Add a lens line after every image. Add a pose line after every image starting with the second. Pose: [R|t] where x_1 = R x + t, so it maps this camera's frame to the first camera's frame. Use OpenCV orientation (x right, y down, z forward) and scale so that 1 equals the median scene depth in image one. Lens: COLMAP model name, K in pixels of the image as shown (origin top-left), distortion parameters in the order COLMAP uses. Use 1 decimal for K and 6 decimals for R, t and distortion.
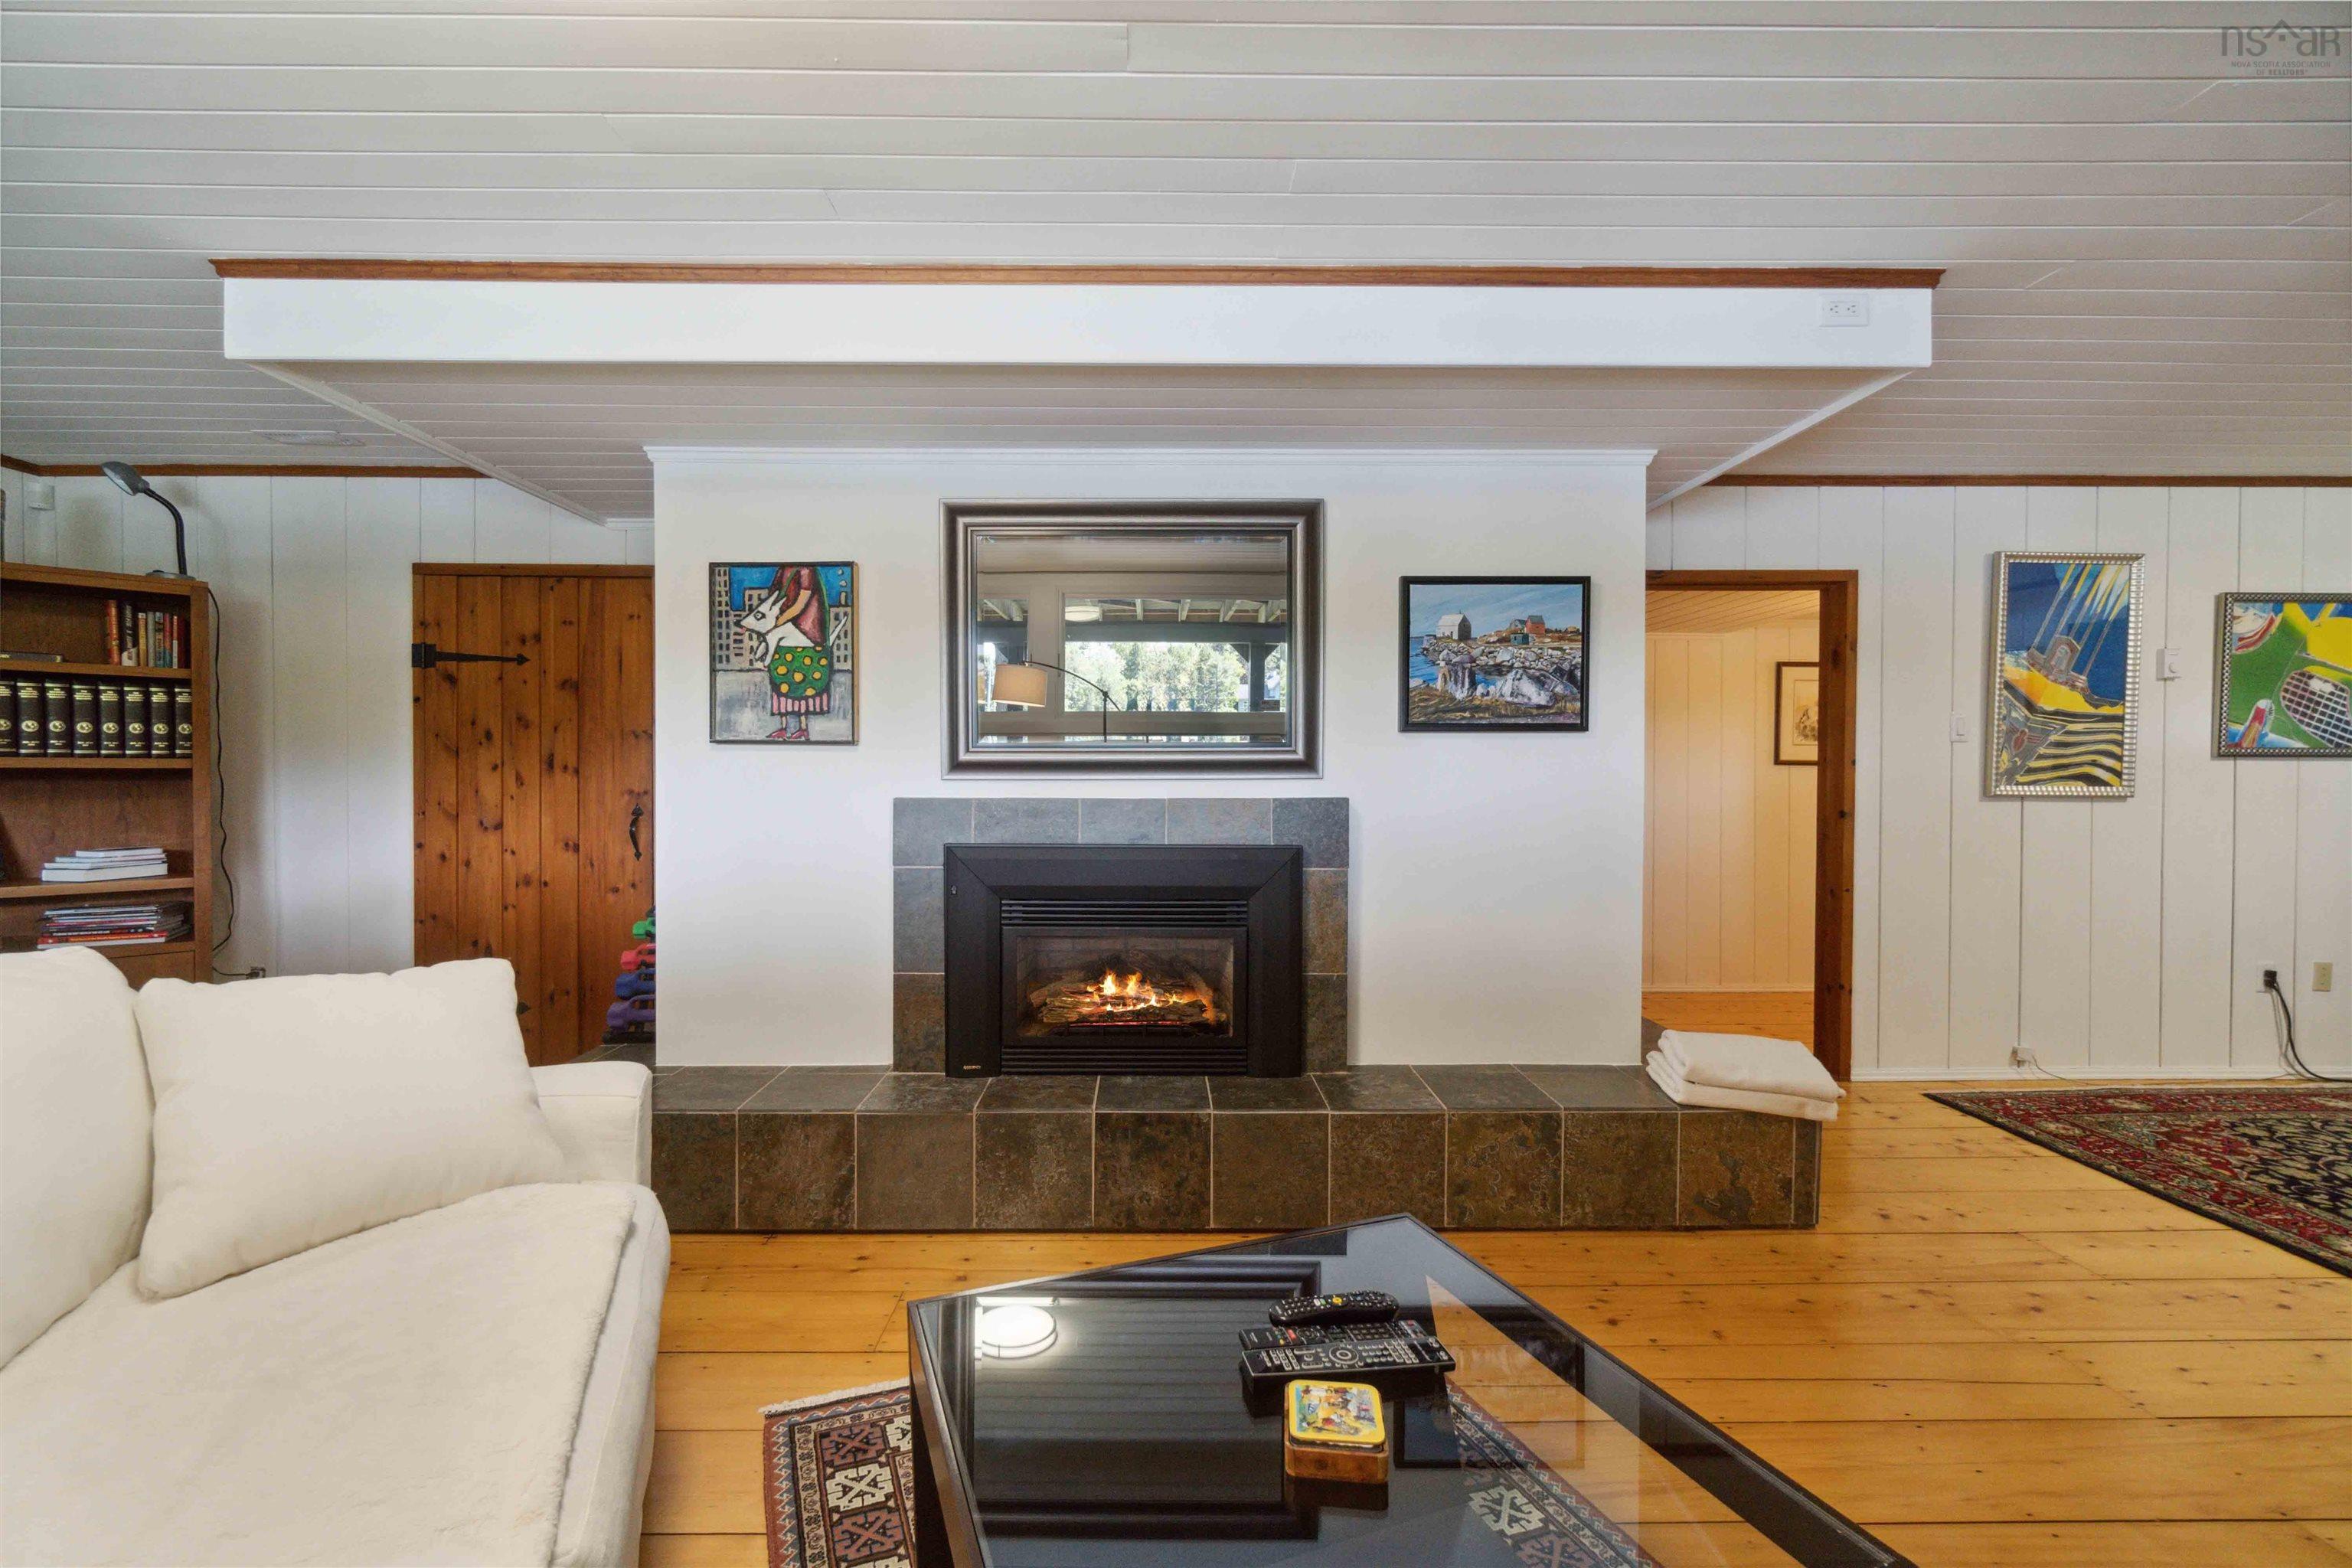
lens RADIAL K [[1018.0, 0, 1172.2], [0, 1018.0, 779.2], [0, 0, 1]] dist [-0.000351, 0.000040]
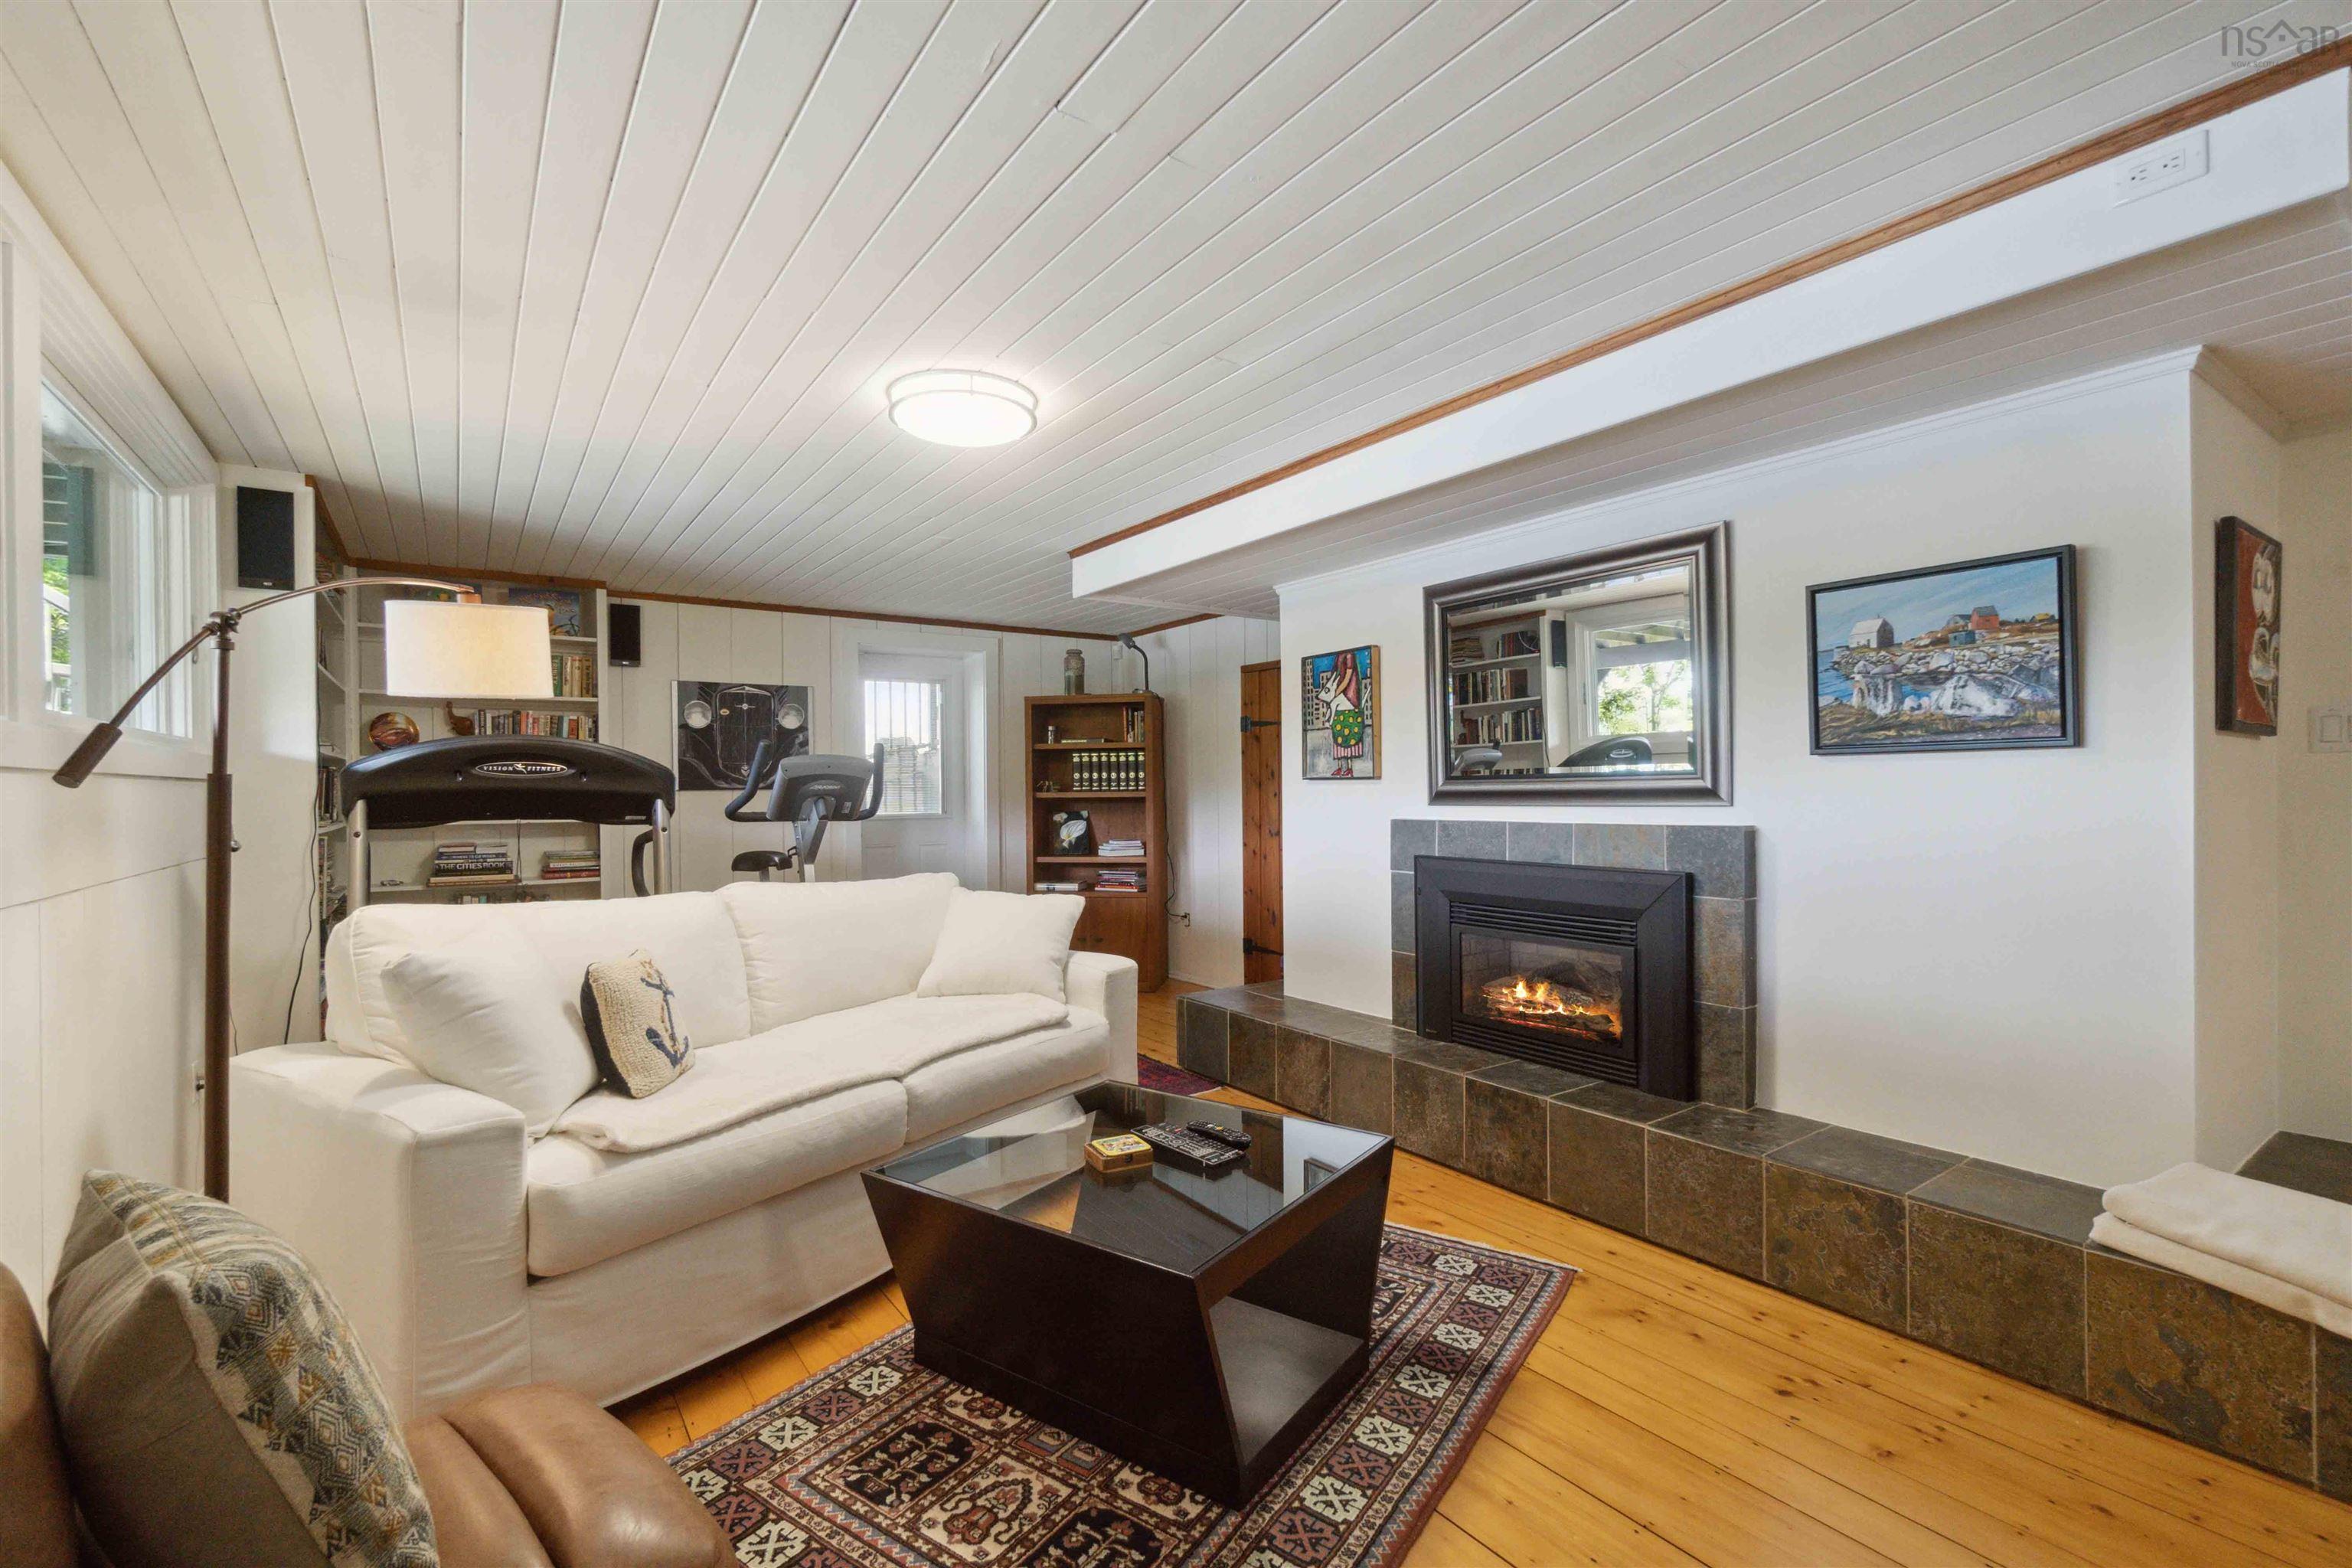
lens RADIAL K [[1045.0, 0, 1163.8], [0, 1045.0, 786.8], [0, 0, 1]] dist [0.016531, -0.000089]
pose [[0.557774, -0.010077, -0.829932, 0.687889], [0.003487, 0.999946, -0.009798, -0.011304], [0.829986, 0.002572, 0.557779, -0.011123]]
